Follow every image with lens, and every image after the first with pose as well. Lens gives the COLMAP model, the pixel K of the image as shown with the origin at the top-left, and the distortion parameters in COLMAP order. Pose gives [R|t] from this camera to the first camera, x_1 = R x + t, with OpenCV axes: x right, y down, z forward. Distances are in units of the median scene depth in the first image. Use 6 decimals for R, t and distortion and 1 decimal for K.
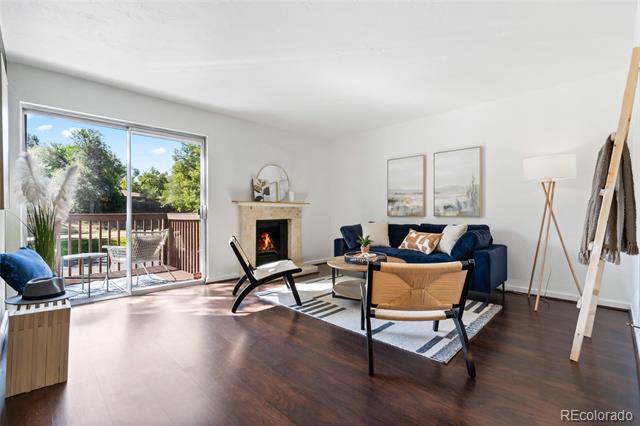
lens RADIAL K [[290.2, 0, 321.4], [0, 290.2, 214.4], [0, 0, 1]] dist [-0.006576, 0.003212]
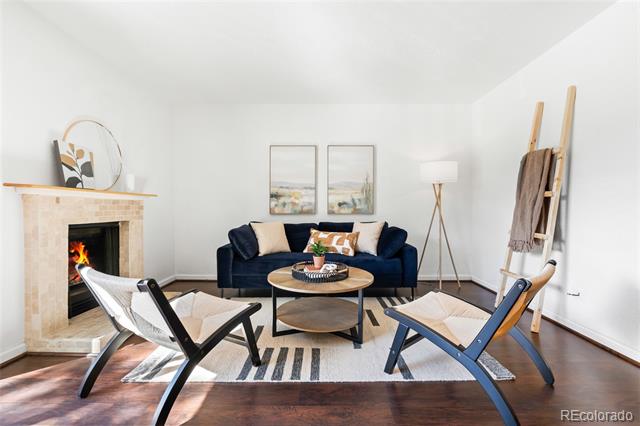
lens RADIAL K [[290.2, 0, 322.8], [0, 290.2, 212.9], [0, 0, 1]] dist [-0.006576, 0.003212]
pose [[0.708432, -0.008364, 0.705730, -0.265642], [0.005403, 0.999965, 0.006428, -0.002074], [-0.705759, -0.000741, 0.708452, 0.339330]]
